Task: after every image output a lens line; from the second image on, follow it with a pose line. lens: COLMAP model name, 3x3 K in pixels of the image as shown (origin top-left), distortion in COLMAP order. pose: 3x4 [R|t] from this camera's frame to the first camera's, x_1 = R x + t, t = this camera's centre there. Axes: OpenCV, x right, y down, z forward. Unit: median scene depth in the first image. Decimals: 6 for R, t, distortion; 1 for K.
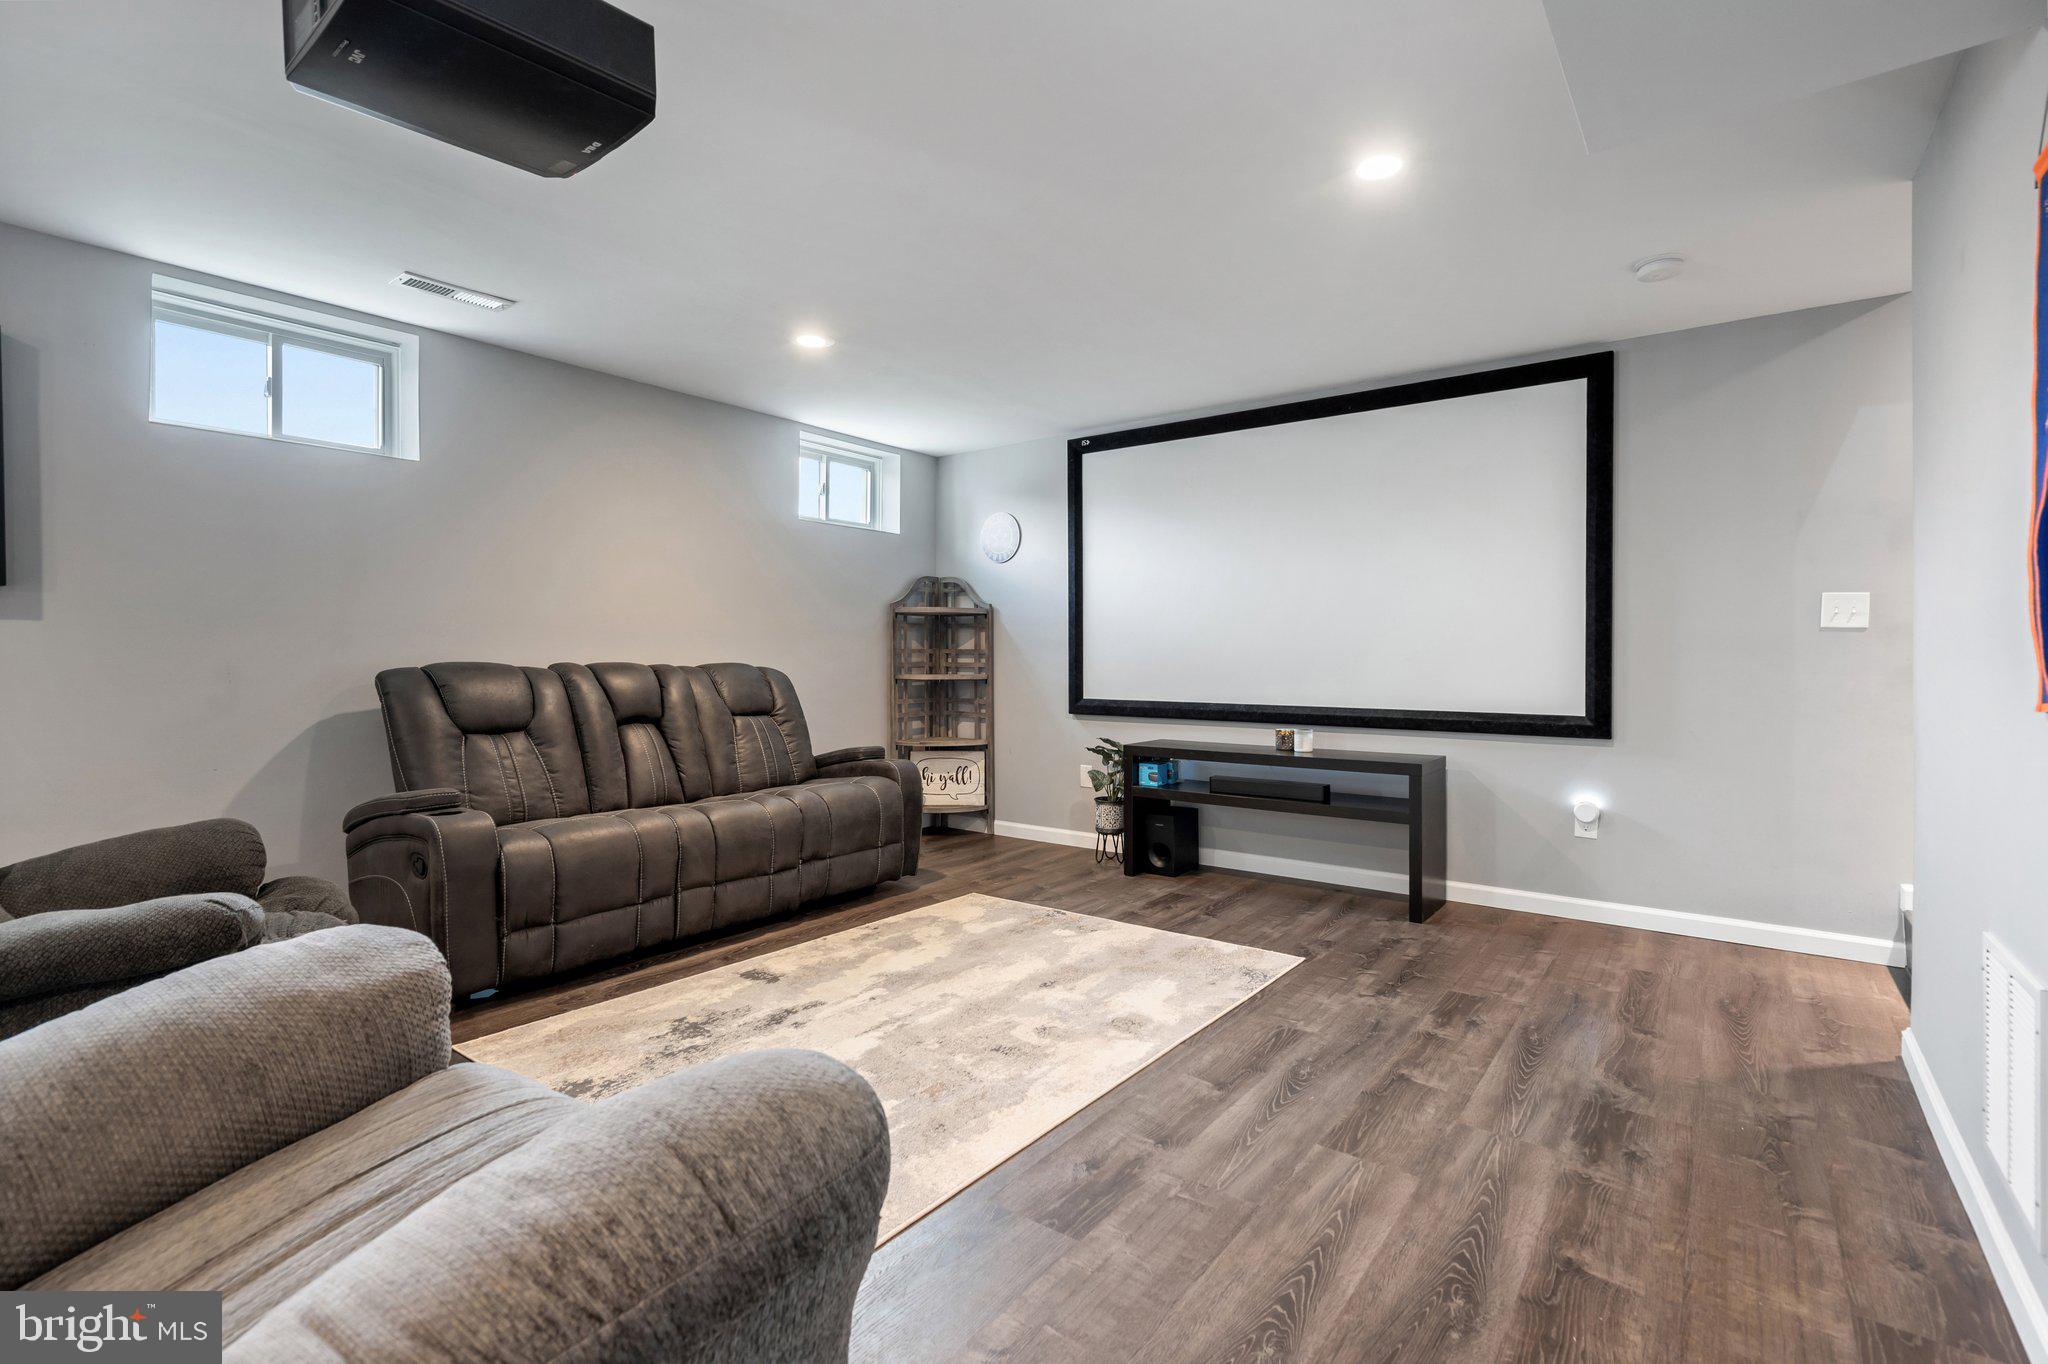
lens RADIAL K [[952.3, 0, 1000.7], [0, 952.3, 653.1], [0, 0, 1]] dist [-0.001546, -0.000127]
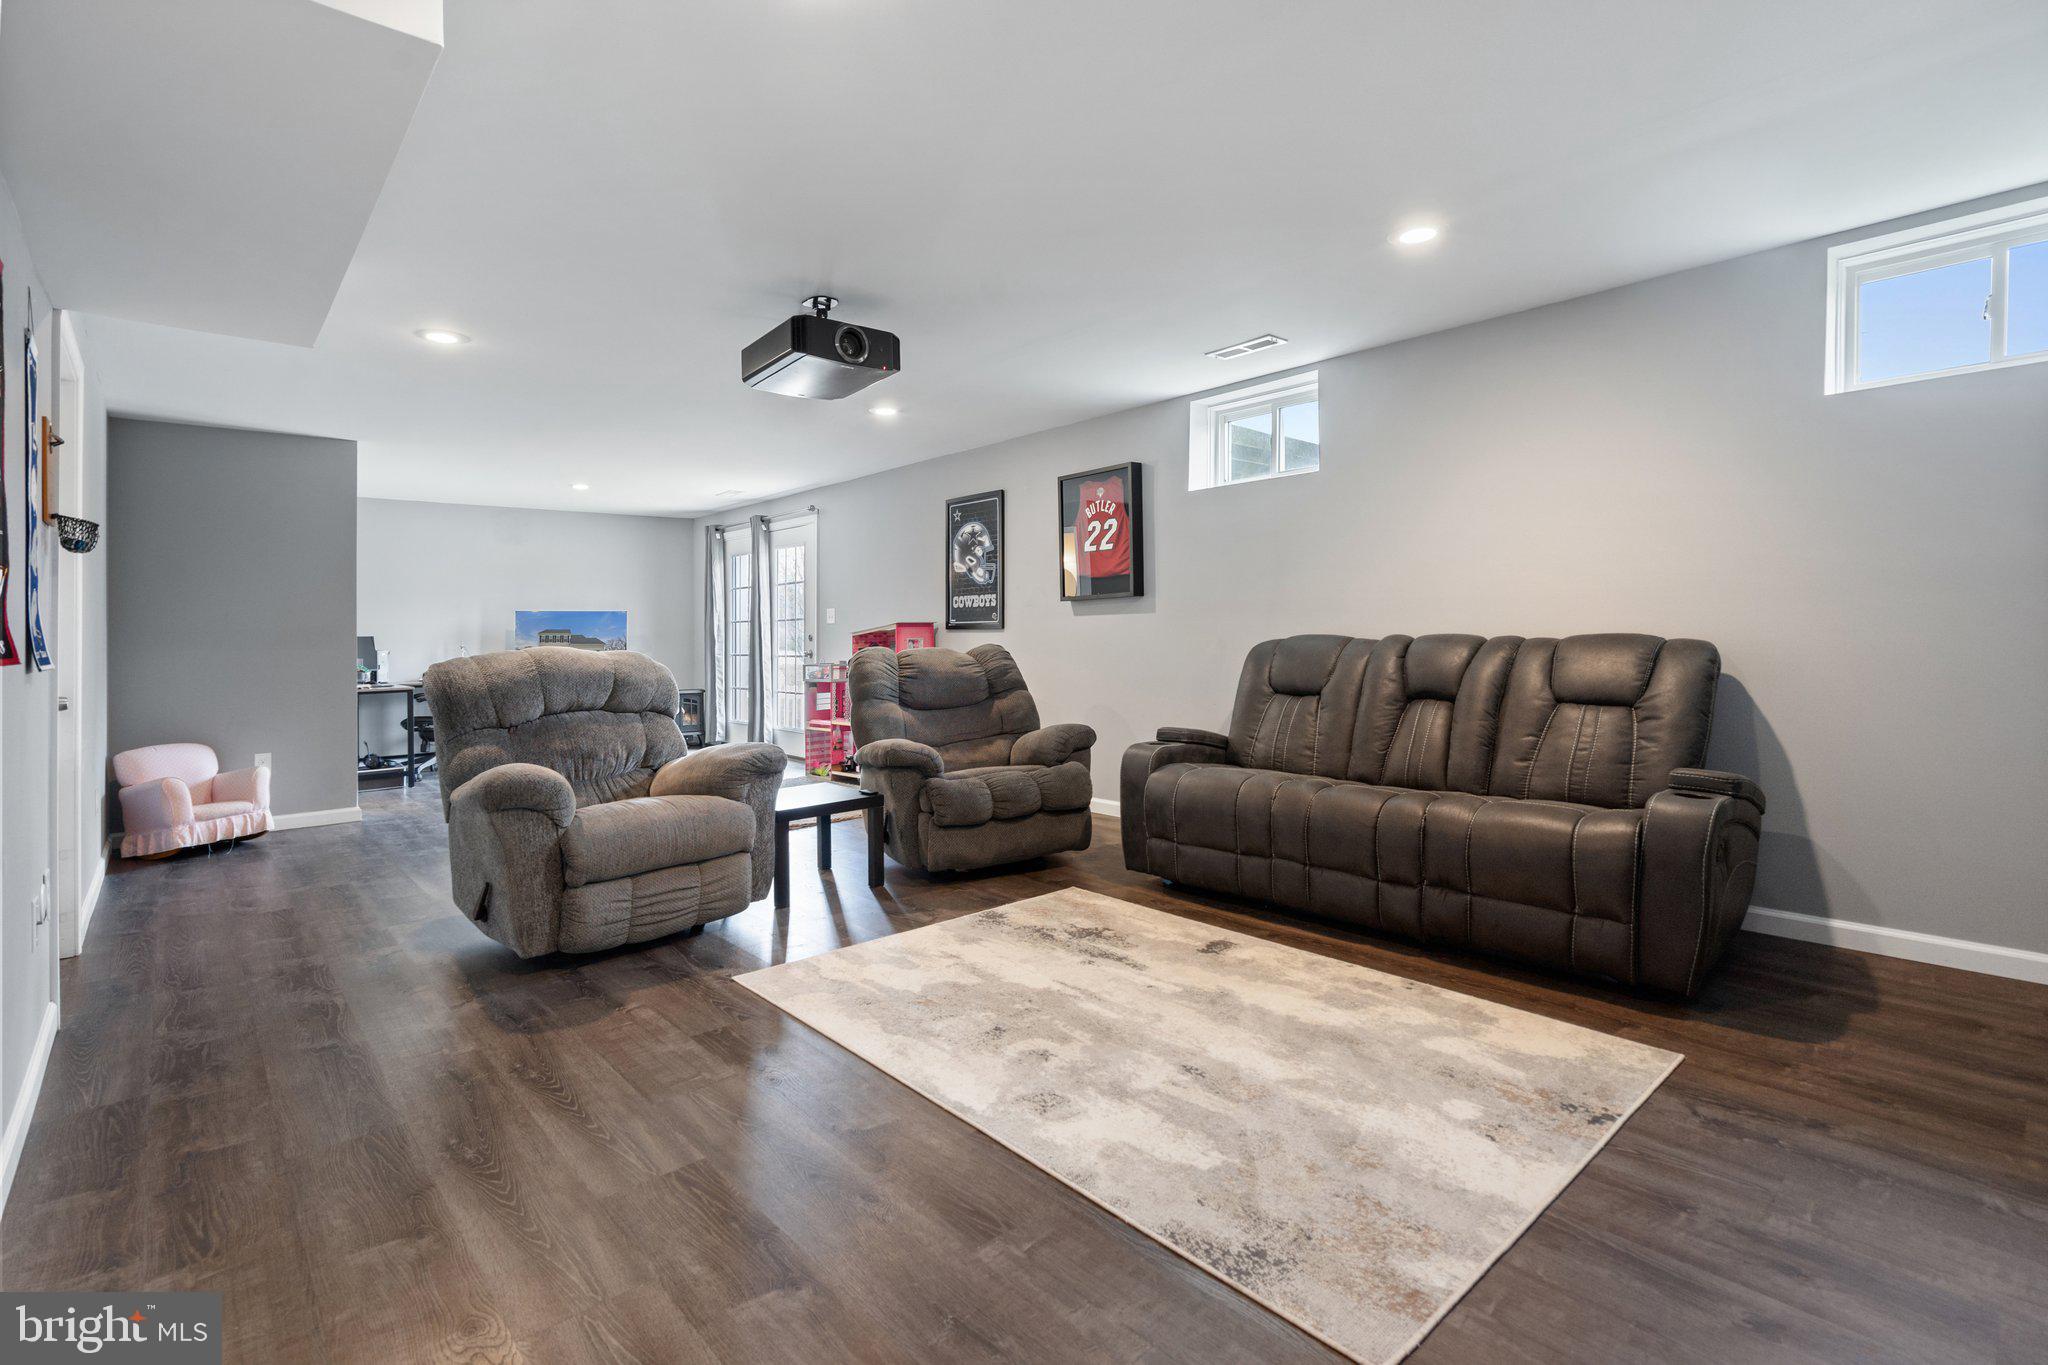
lens RADIAL K [[952.3, 0, 986.6], [0, 952.3, 609.6], [0, 0, 1]] dist [-0.001546, -0.000127]
pose [[-0.205872, -0.024192, -0.978280, 0.835713], [0.020841, 0.999359, -0.029099, 0.005475], [0.978357, -0.026379, -0.205236, 1.023514]]
